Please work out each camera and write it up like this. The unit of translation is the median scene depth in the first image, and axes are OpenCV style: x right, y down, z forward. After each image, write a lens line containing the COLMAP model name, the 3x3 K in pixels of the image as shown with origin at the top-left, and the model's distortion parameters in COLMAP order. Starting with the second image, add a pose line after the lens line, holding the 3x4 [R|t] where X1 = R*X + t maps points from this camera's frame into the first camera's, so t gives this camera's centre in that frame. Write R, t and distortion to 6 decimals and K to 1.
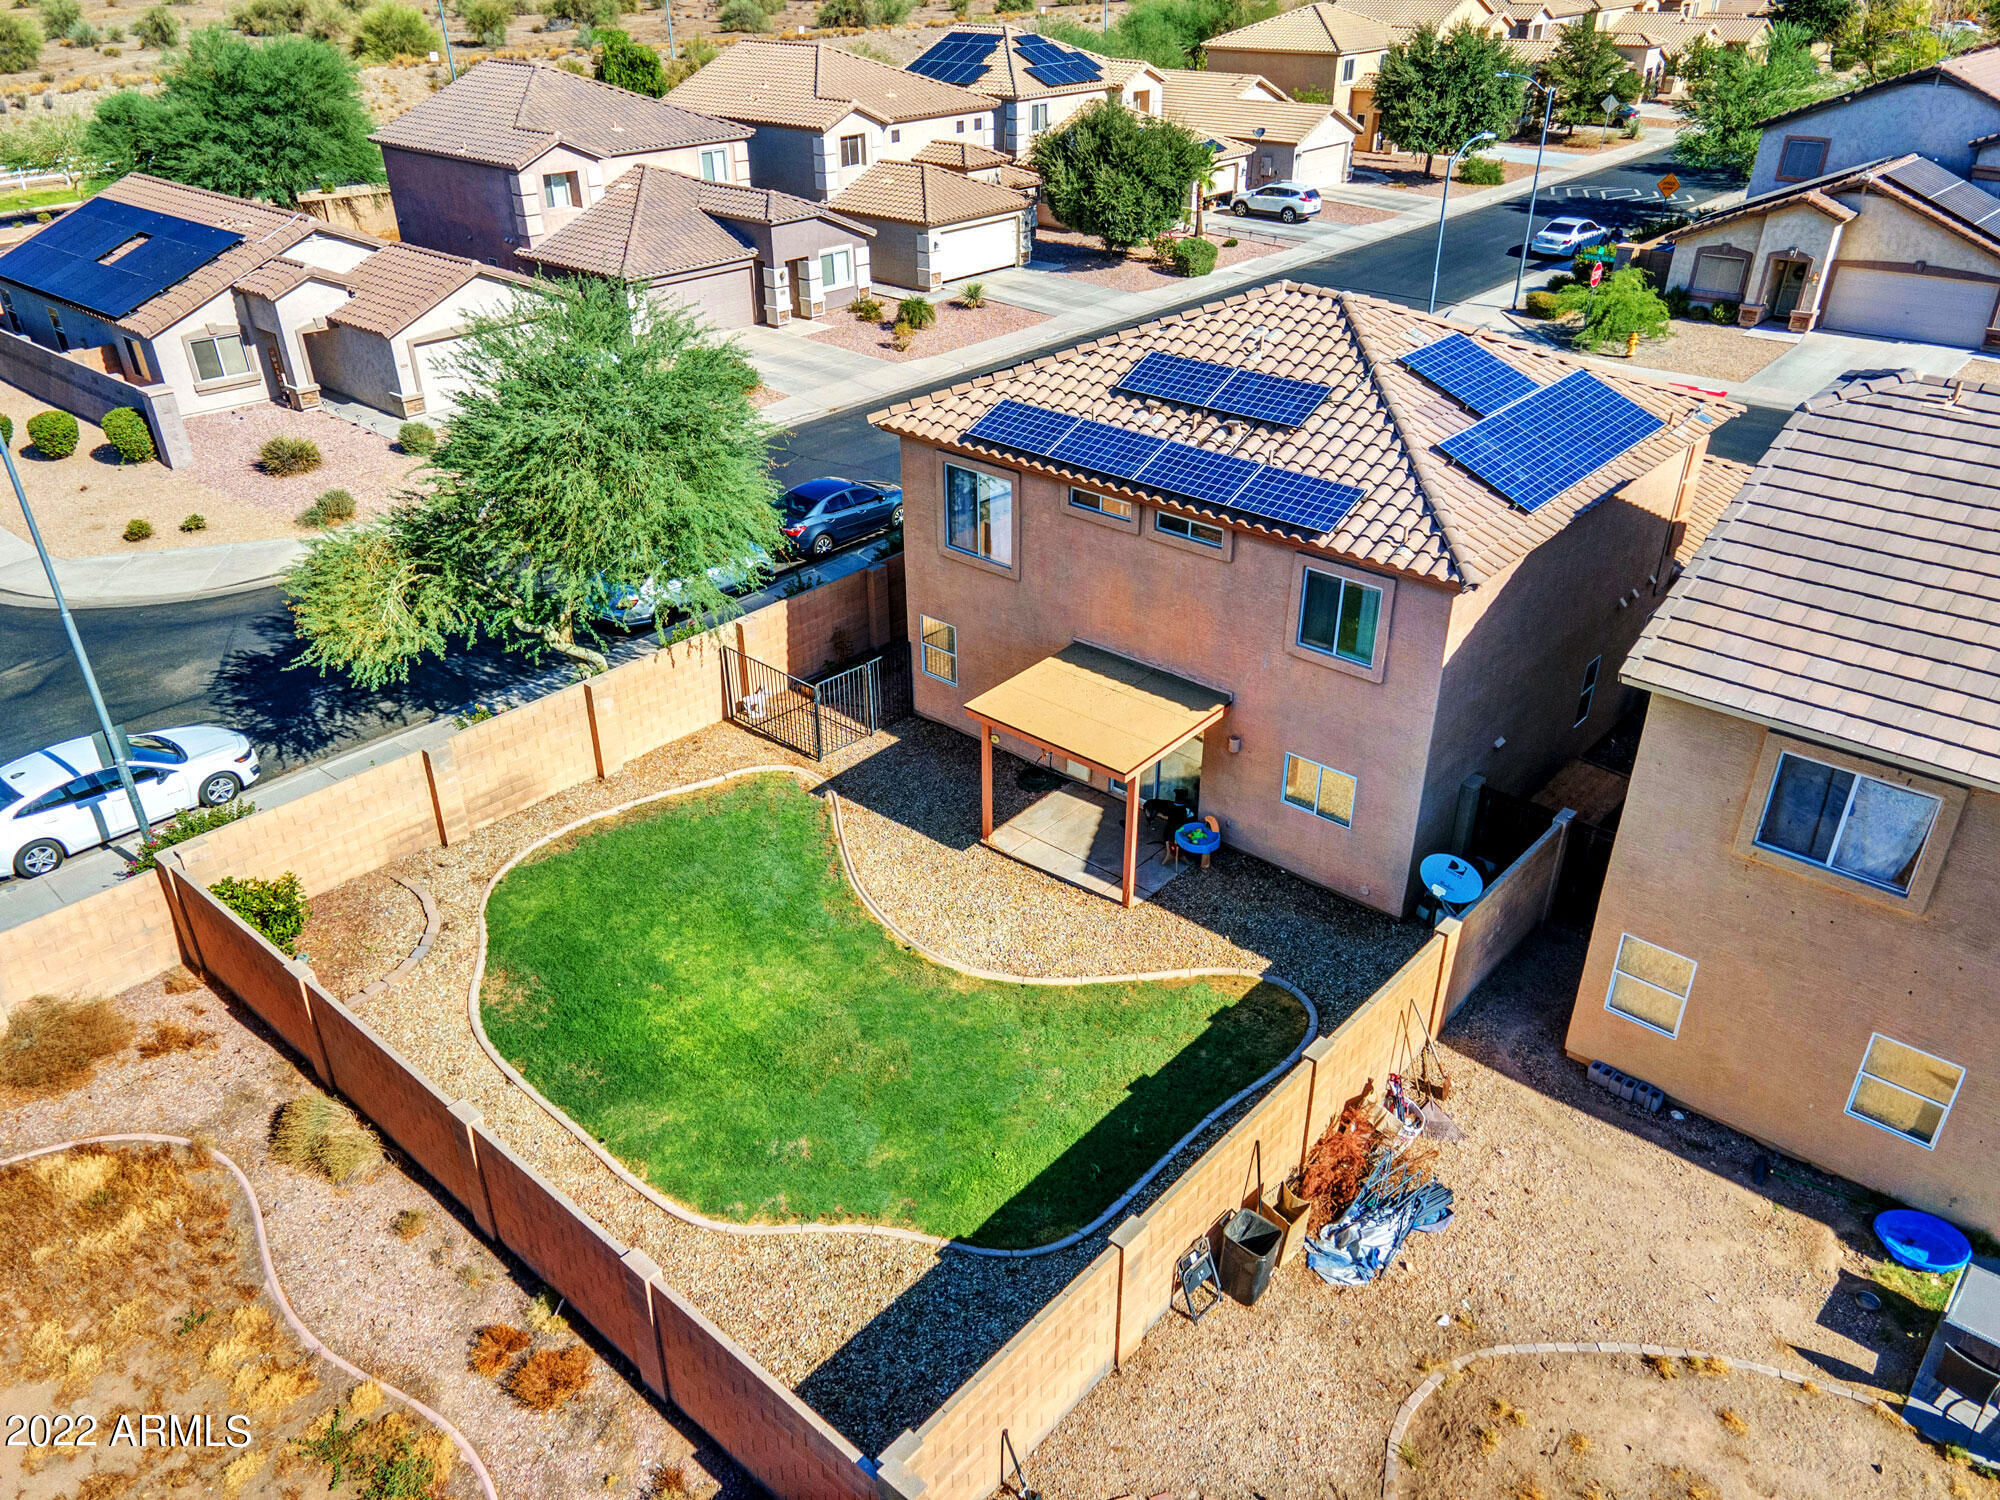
lens RADIAL K [[1462.0, 0, 991.5], [0, 1462.0, 748.3], [0, 0, 1]] dist [0.039038, 0.003093]
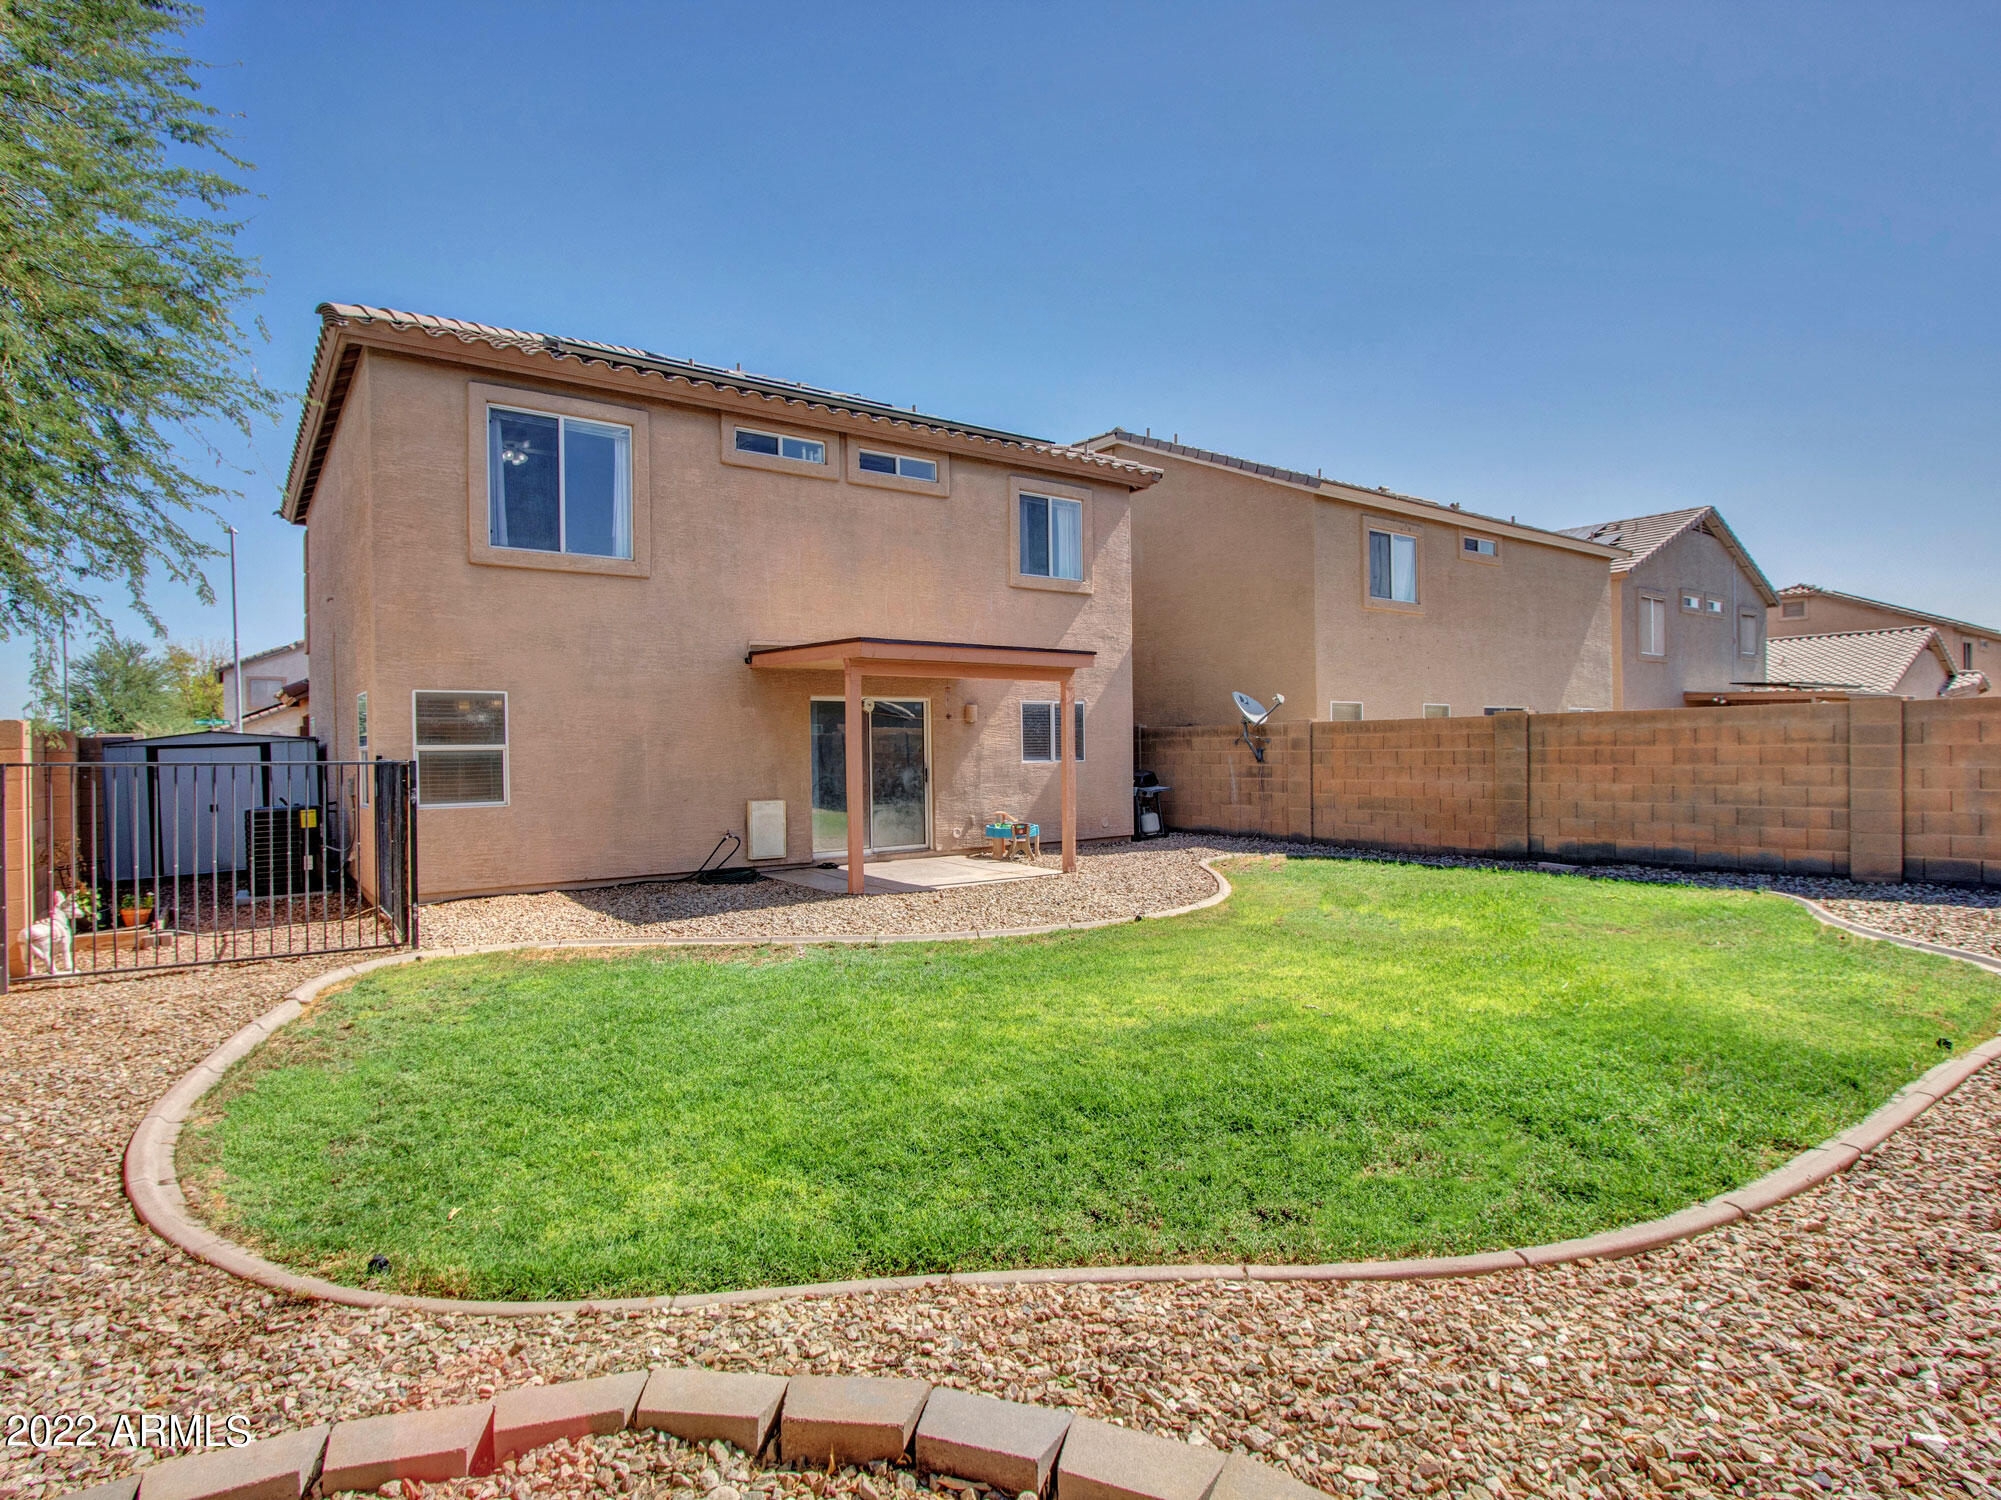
lens RADIAL K [[1046.0, 0, 975.3], [0, 1046.0, 755.8], [0, 0, 1]] dist [-0.013631, 0.003251]
pose [[0.212246, -0.003838, 0.977209, -0.197559], [0.492664, 0.864030, -0.103611, 0.037418], [-0.843940, 0.503426, 0.185278, 0.390277]]
